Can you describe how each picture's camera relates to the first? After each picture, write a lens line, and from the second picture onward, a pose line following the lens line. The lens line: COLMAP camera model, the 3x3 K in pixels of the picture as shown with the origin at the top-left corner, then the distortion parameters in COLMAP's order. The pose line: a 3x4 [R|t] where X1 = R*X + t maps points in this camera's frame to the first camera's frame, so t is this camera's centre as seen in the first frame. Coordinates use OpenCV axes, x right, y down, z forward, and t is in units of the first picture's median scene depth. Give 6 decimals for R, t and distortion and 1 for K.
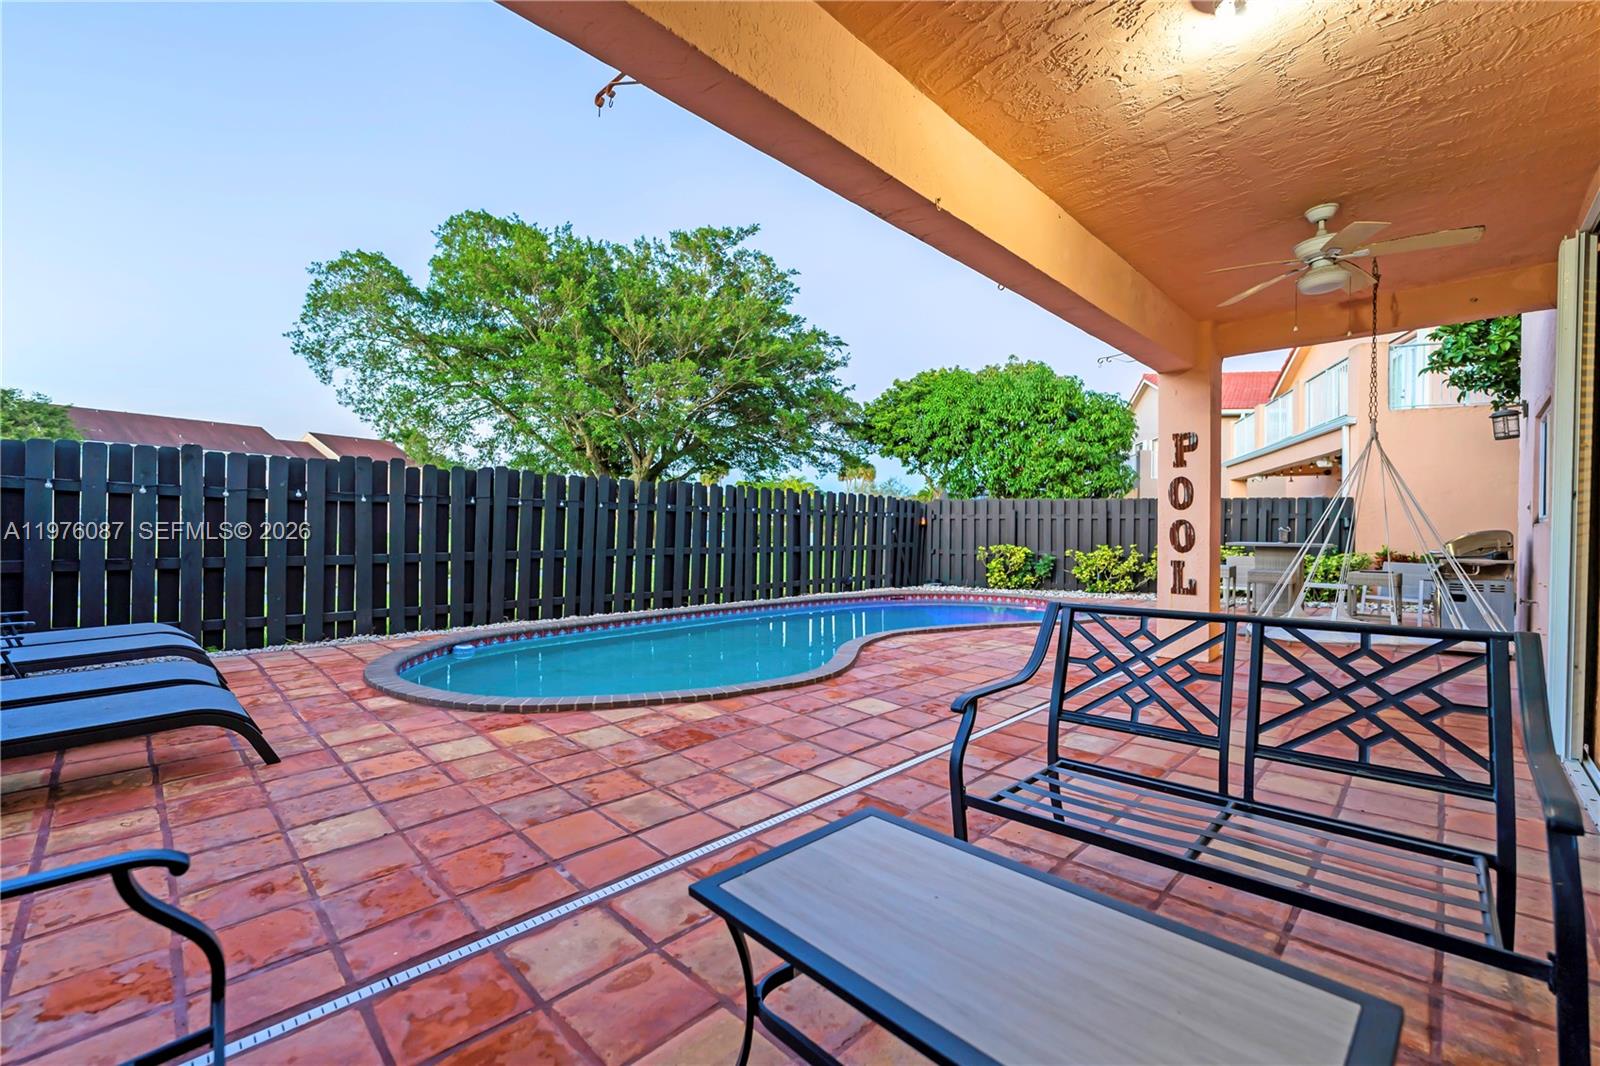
lens RADIAL K [[627.2, 0, 752.6], [0, 627.2, 528.8], [0, 0, 1]] dist [0.001861, 0.000194]
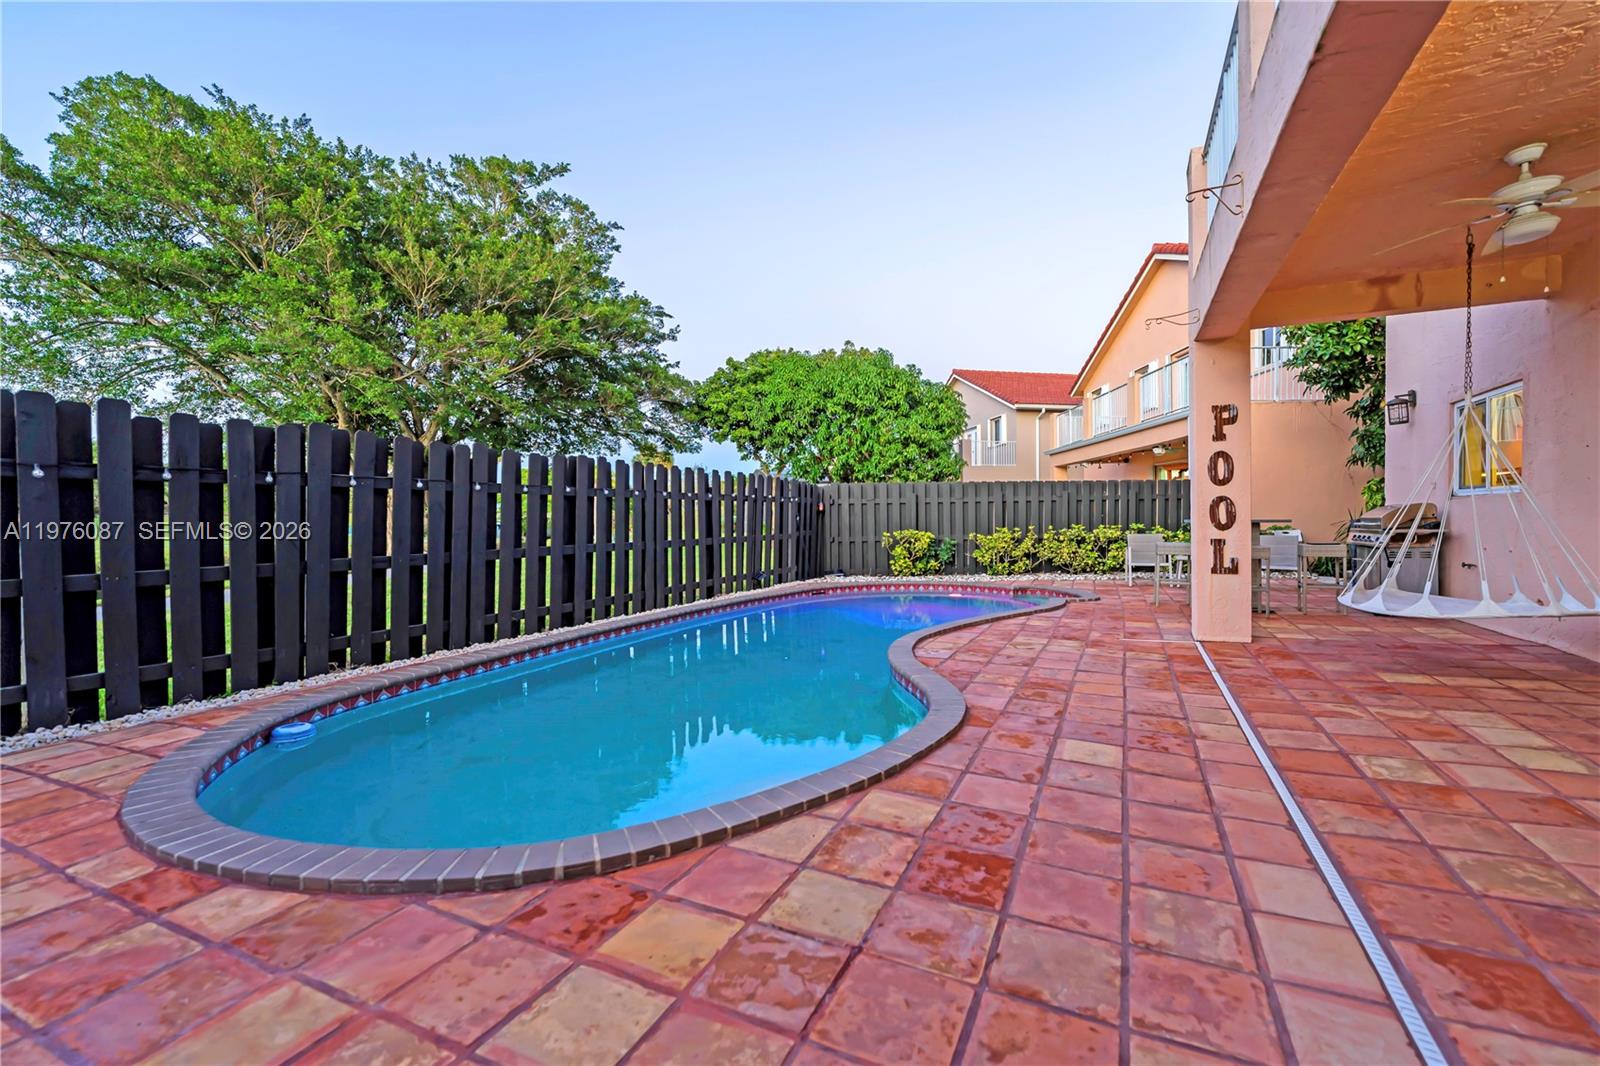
lens RADIAL K [[654.9, 0, 796.1], [0, 654.9, 531.4], [0, 0, 1]] dist [-0.001693, -0.000056]
pose [[0.928805, -0.027491, 0.369548, -0.074294], [0.020611, 0.999533, 0.022551, 0.000902], [-0.369996, -0.013329, 0.928938, 0.081318]]
